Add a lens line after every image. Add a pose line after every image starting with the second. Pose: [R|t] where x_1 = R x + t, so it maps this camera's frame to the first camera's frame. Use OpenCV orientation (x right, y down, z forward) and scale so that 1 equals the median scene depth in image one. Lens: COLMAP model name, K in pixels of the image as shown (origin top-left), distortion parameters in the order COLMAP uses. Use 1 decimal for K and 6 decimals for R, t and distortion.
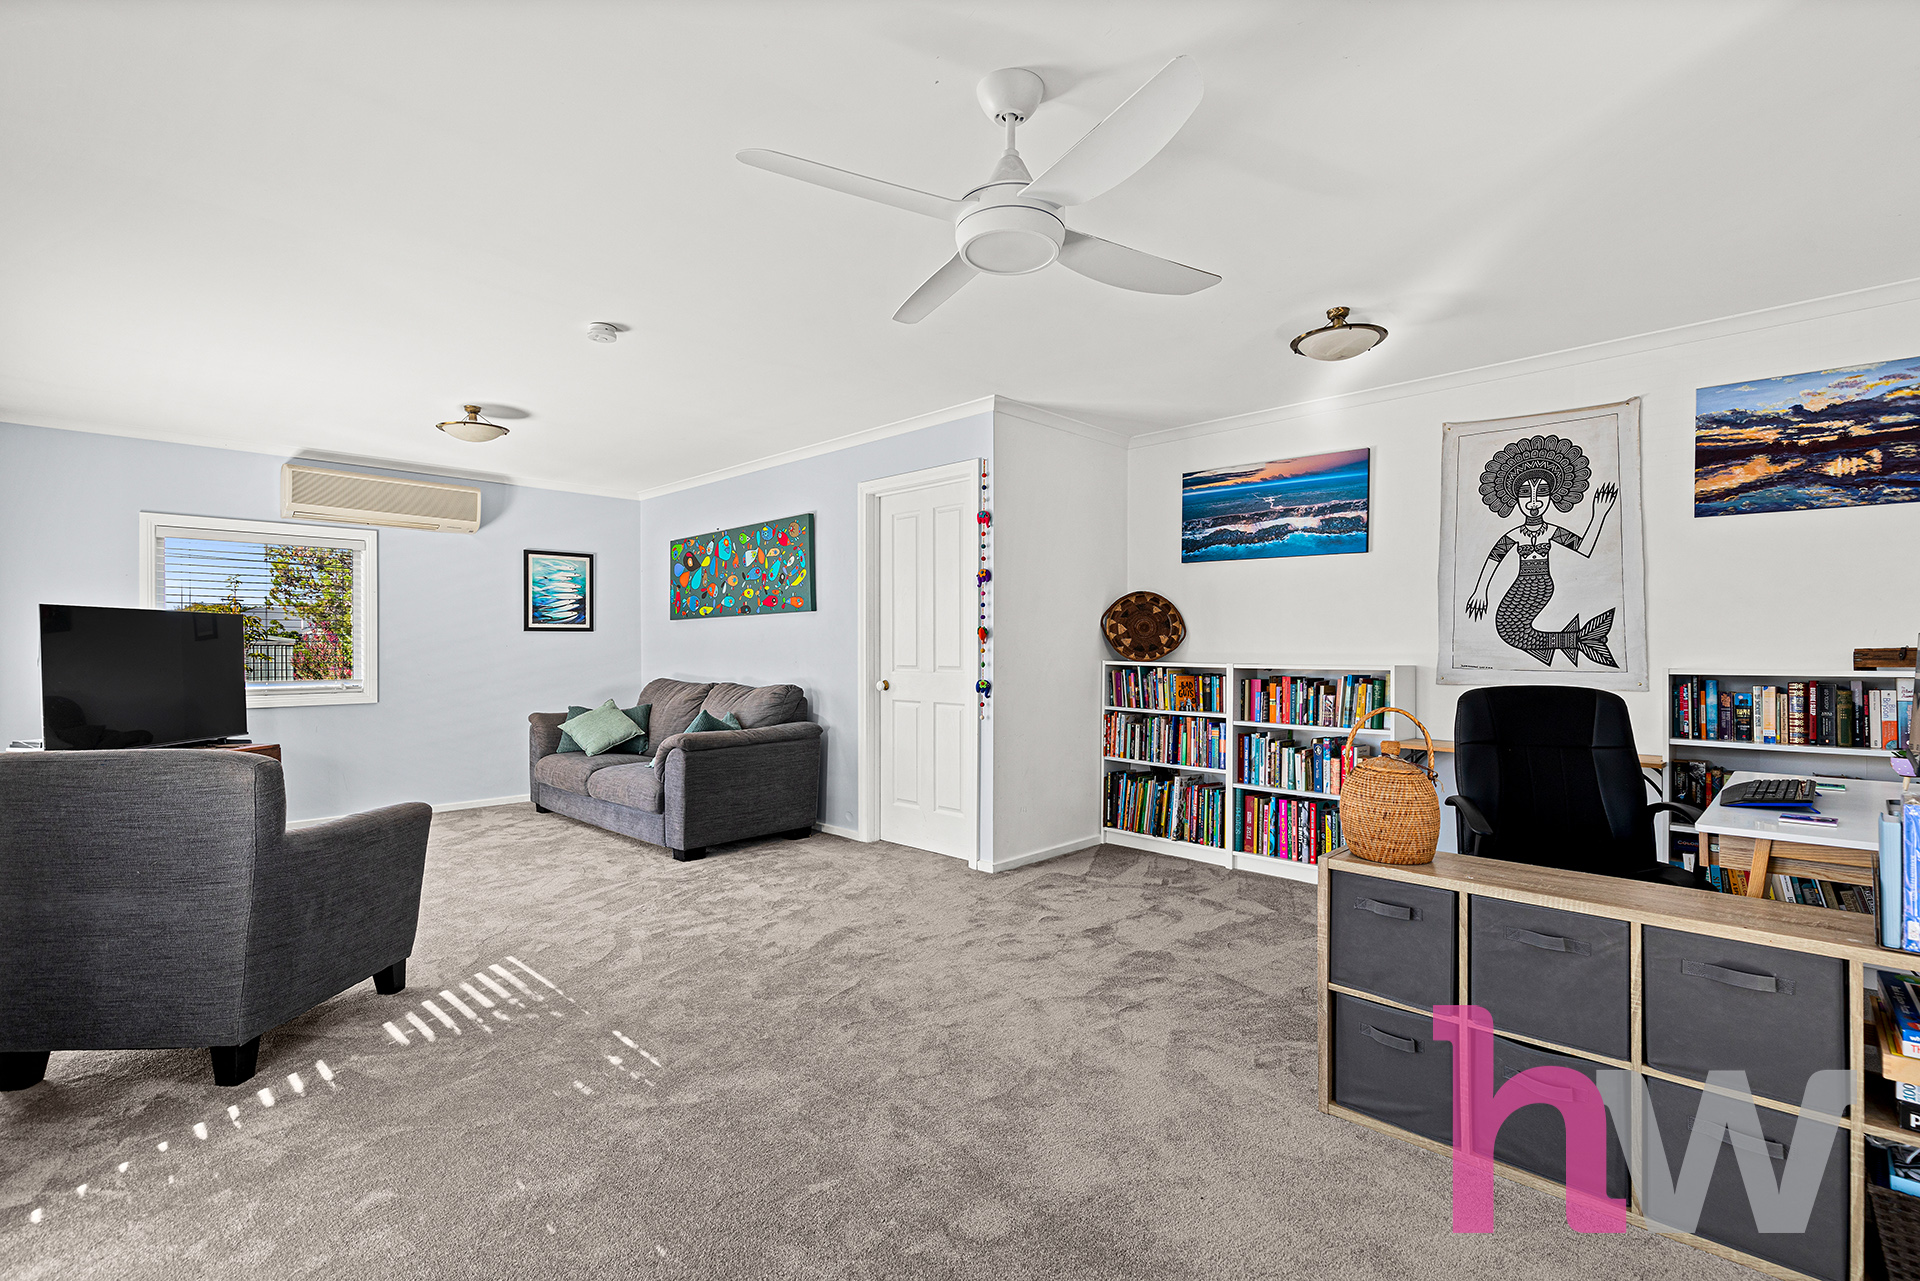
lens RADIAL K [[882.2, 0, 960.5], [0, 882.2, 642.6], [0, 0, 1]] dist [0.010337, -0.000487]
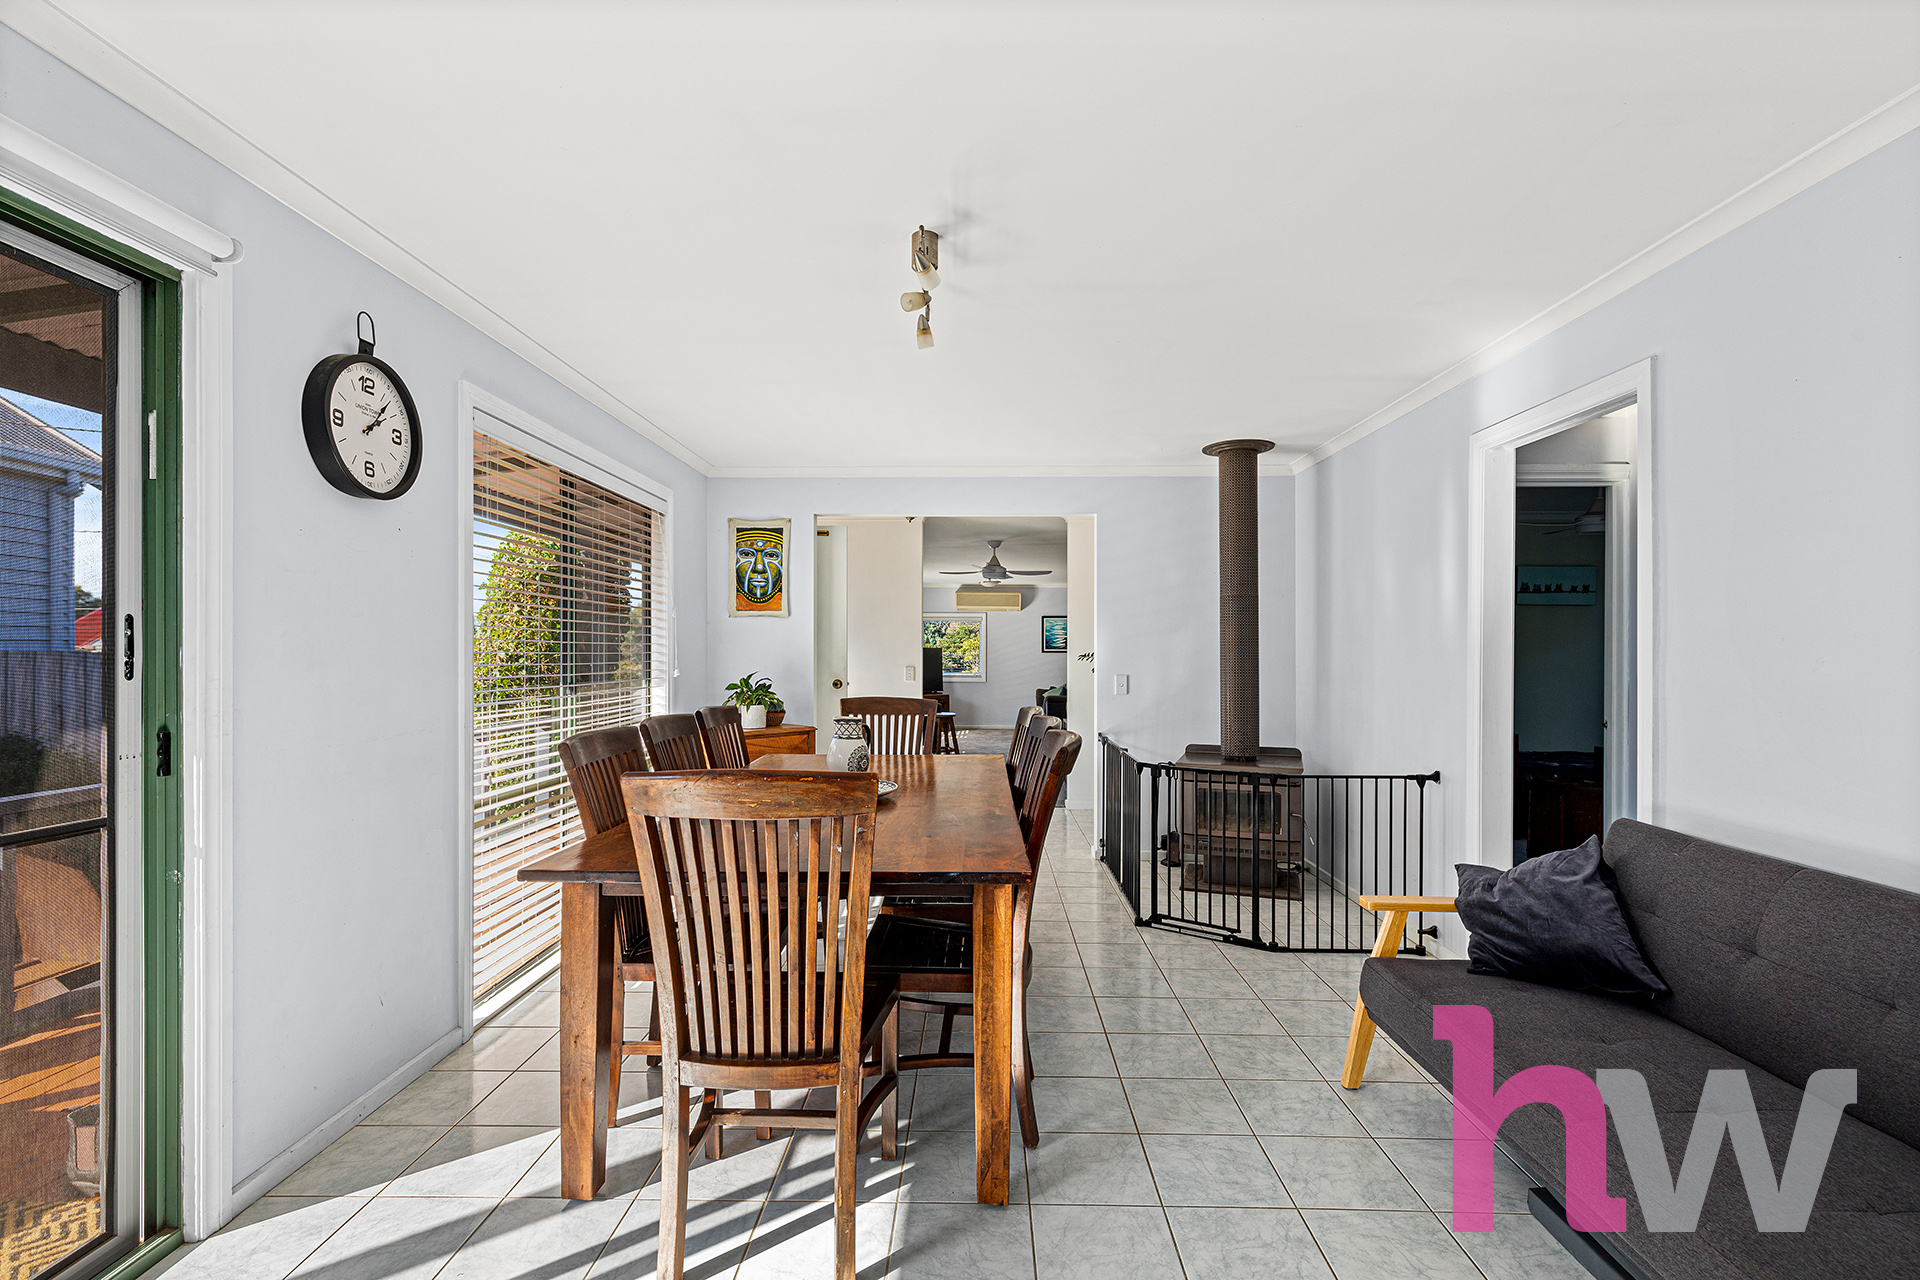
lens RADIAL K [[882.2, 0, 953.4], [0, 882.2, 644.1], [0, 0, 1]] dist [0.010337, -0.000487]
pose [[0.682654, -0.004024, -0.730731, 0.546351], [-0.003478, 0.999956, -0.008756, -0.007906], [0.730734, 0.008519, 0.682610, -0.376033]]
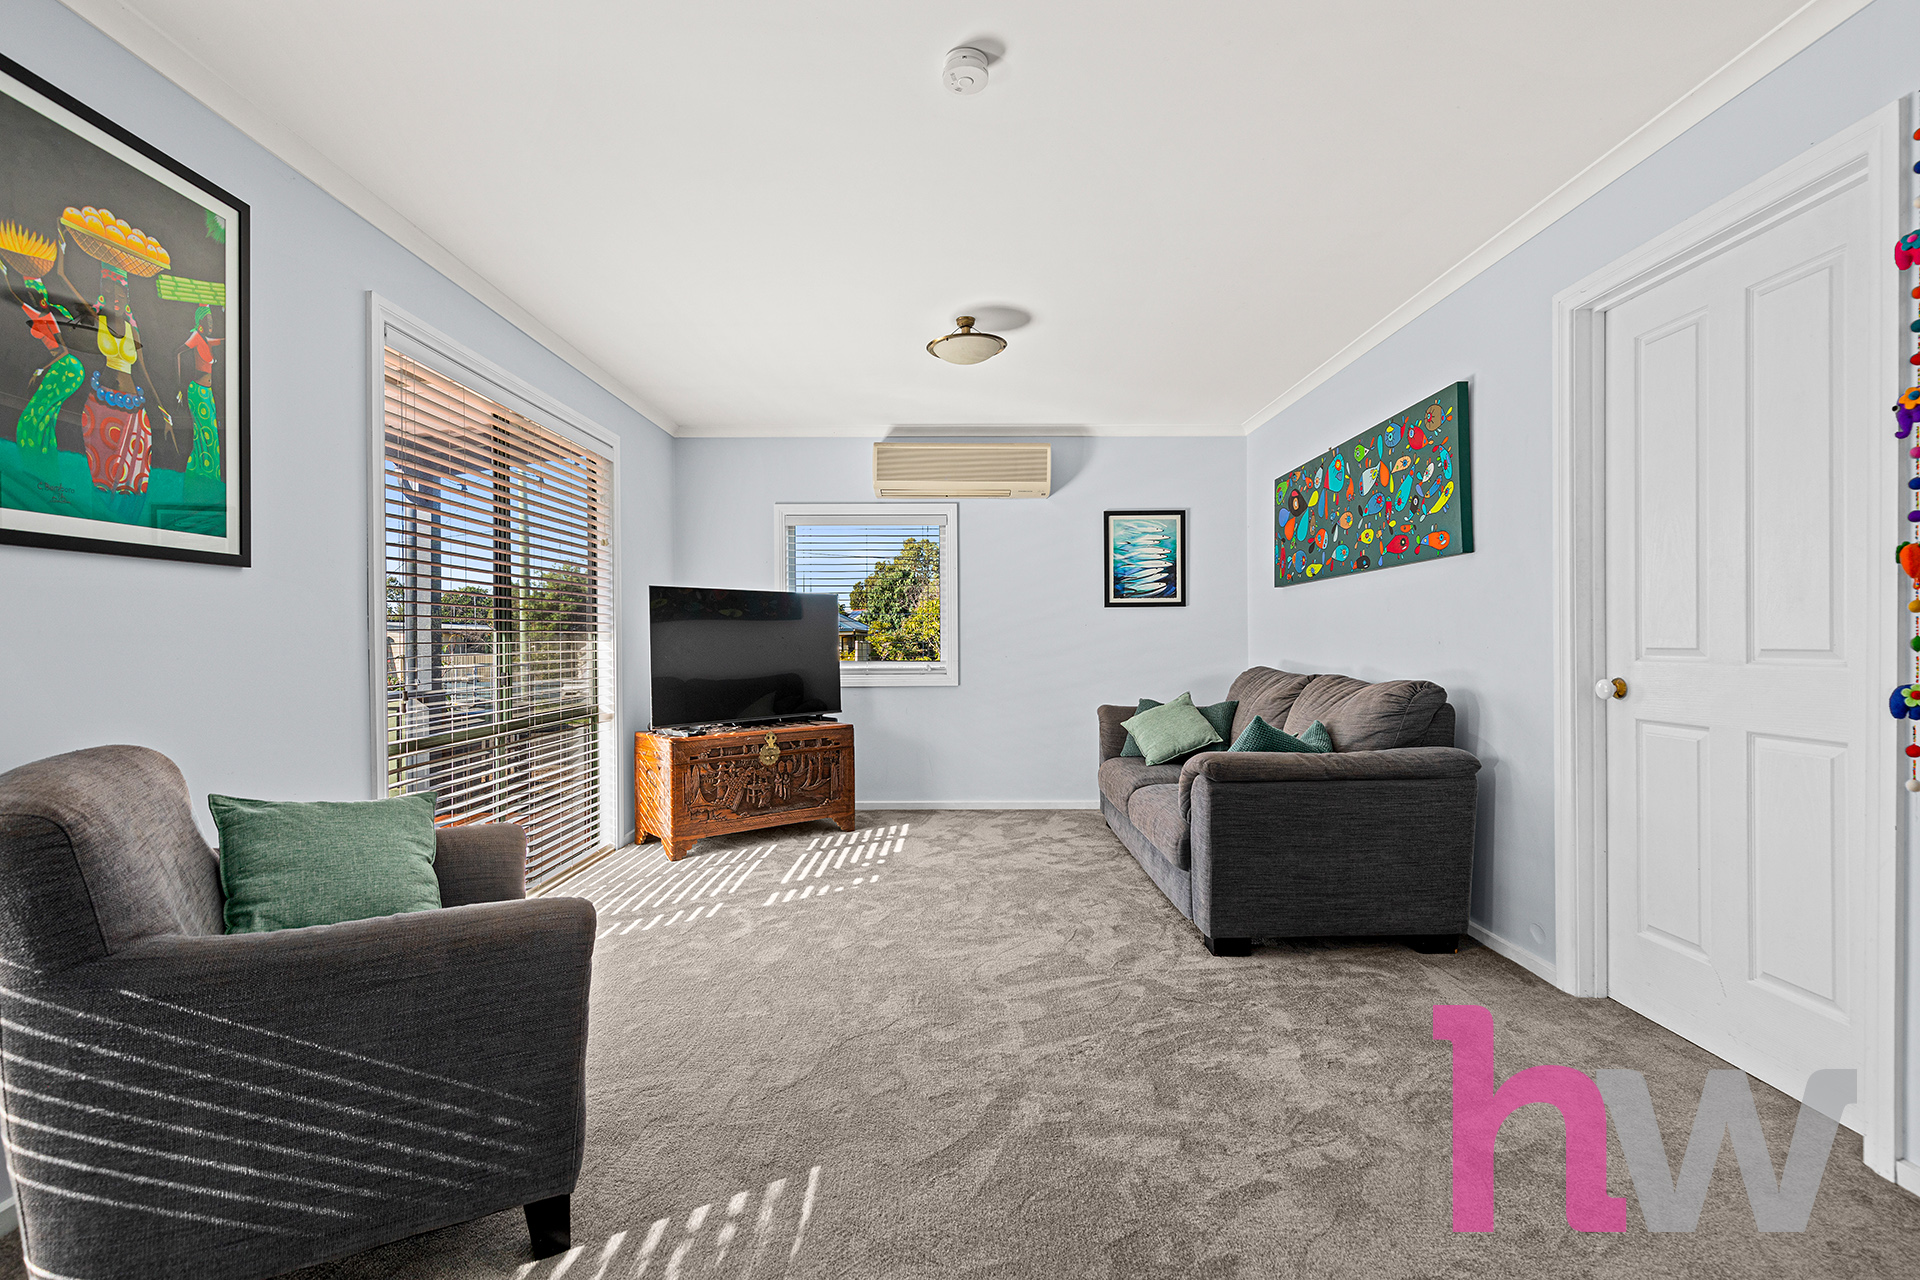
lens RADIAL K [[882.2, 0, 961.2], [0, 882.2, 639.5], [0, 0, 1]] dist [0.010337, -0.000487]
pose [[0.711464, -0.000537, -0.702723, 0.001077], [0.005295, 0.999975, 0.004596, 0.007395], [0.702703, -0.006991, 0.711449, 0.171164]]
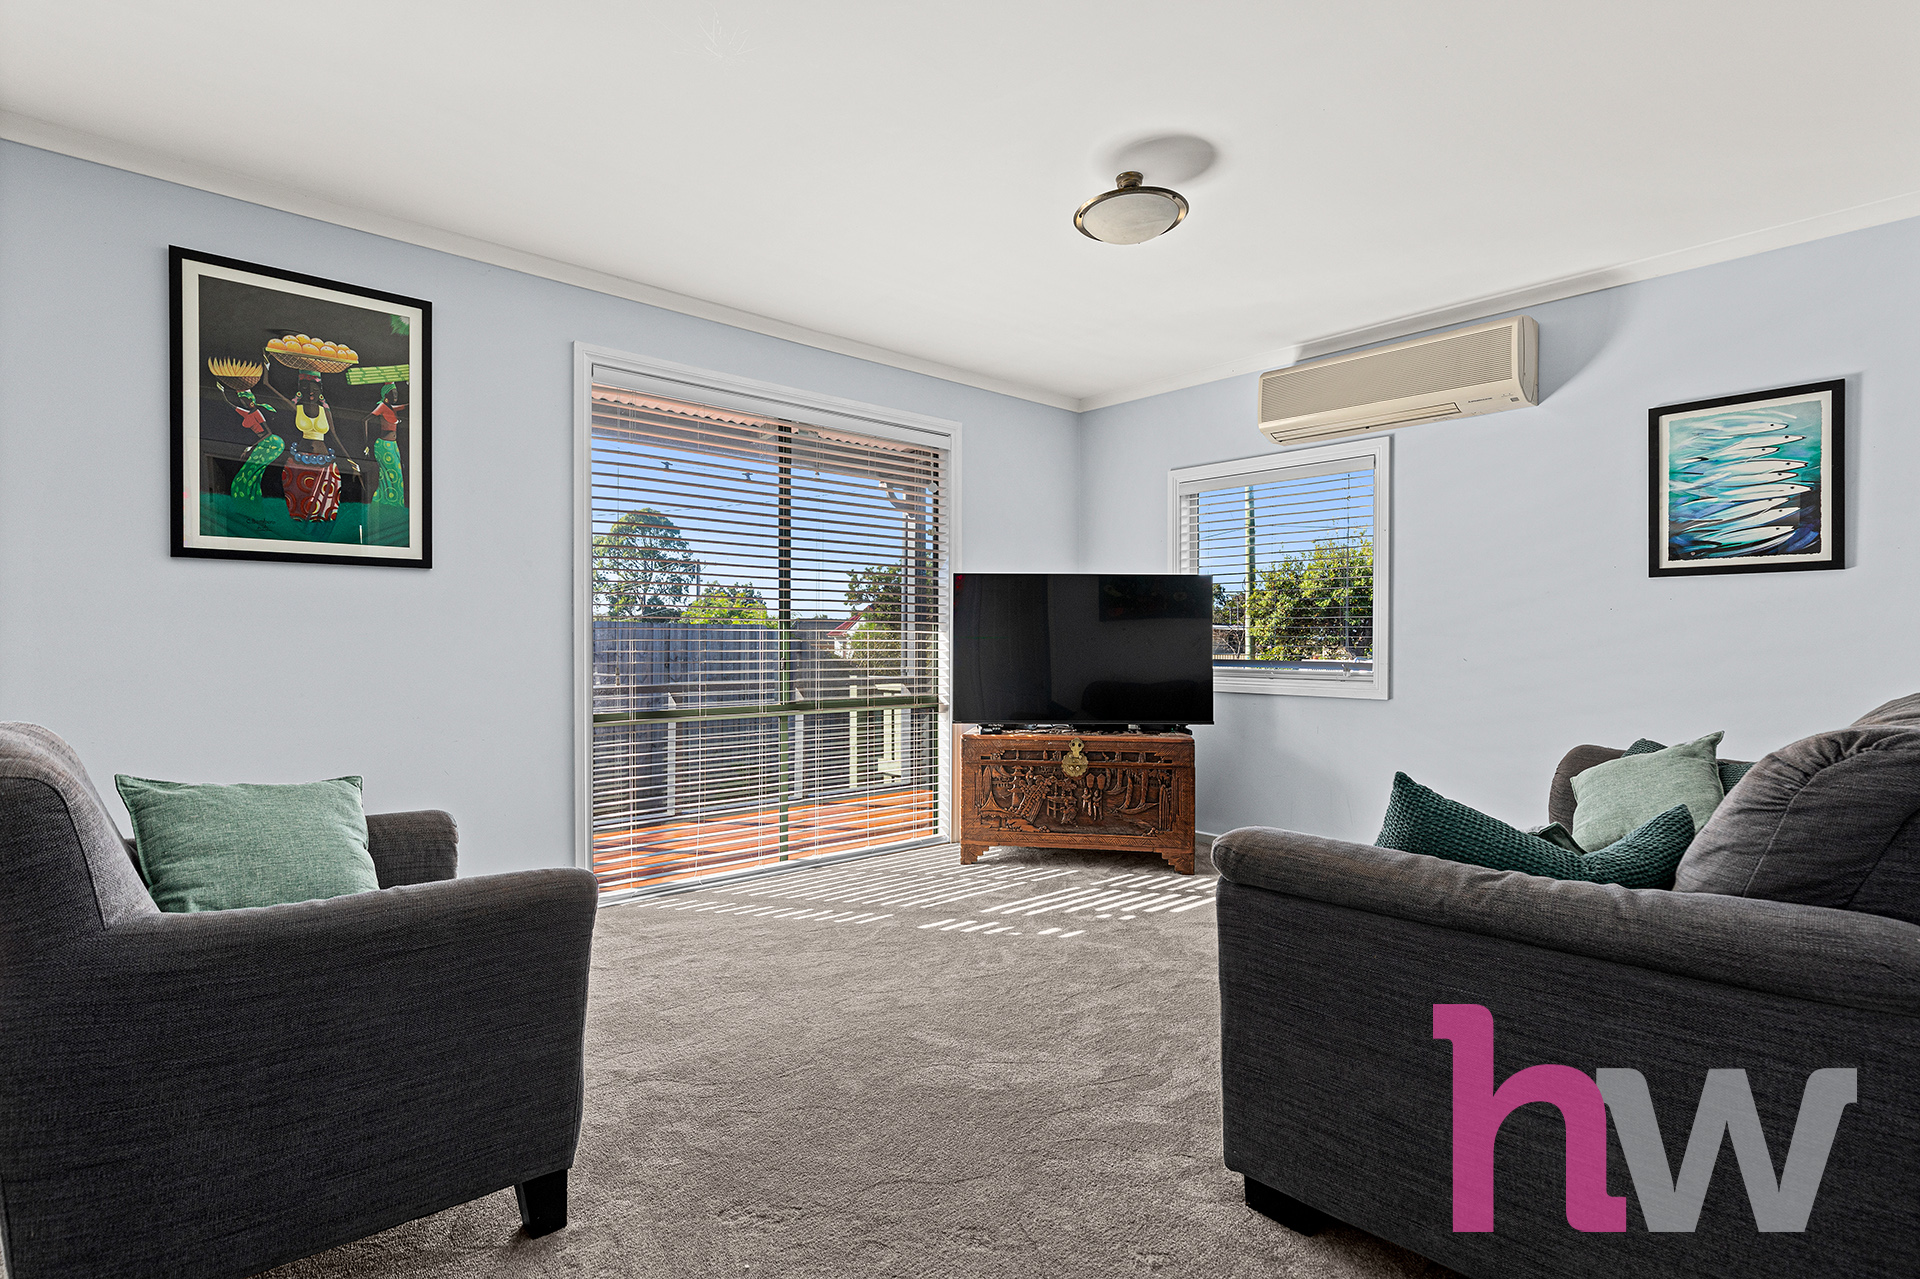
lens RADIAL K [[926.1, 0, 944.2], [0, 926.1, 645.2], [0, 0, 1]] dist [-0.000125, -0.000929]
pose [[-0.056589, 0.007149, -0.998372, 0.019998], [-0.002217, 0.999971, 0.007287, 0.012049], [0.998395, 0.002625, -0.056572, 0.363041]]
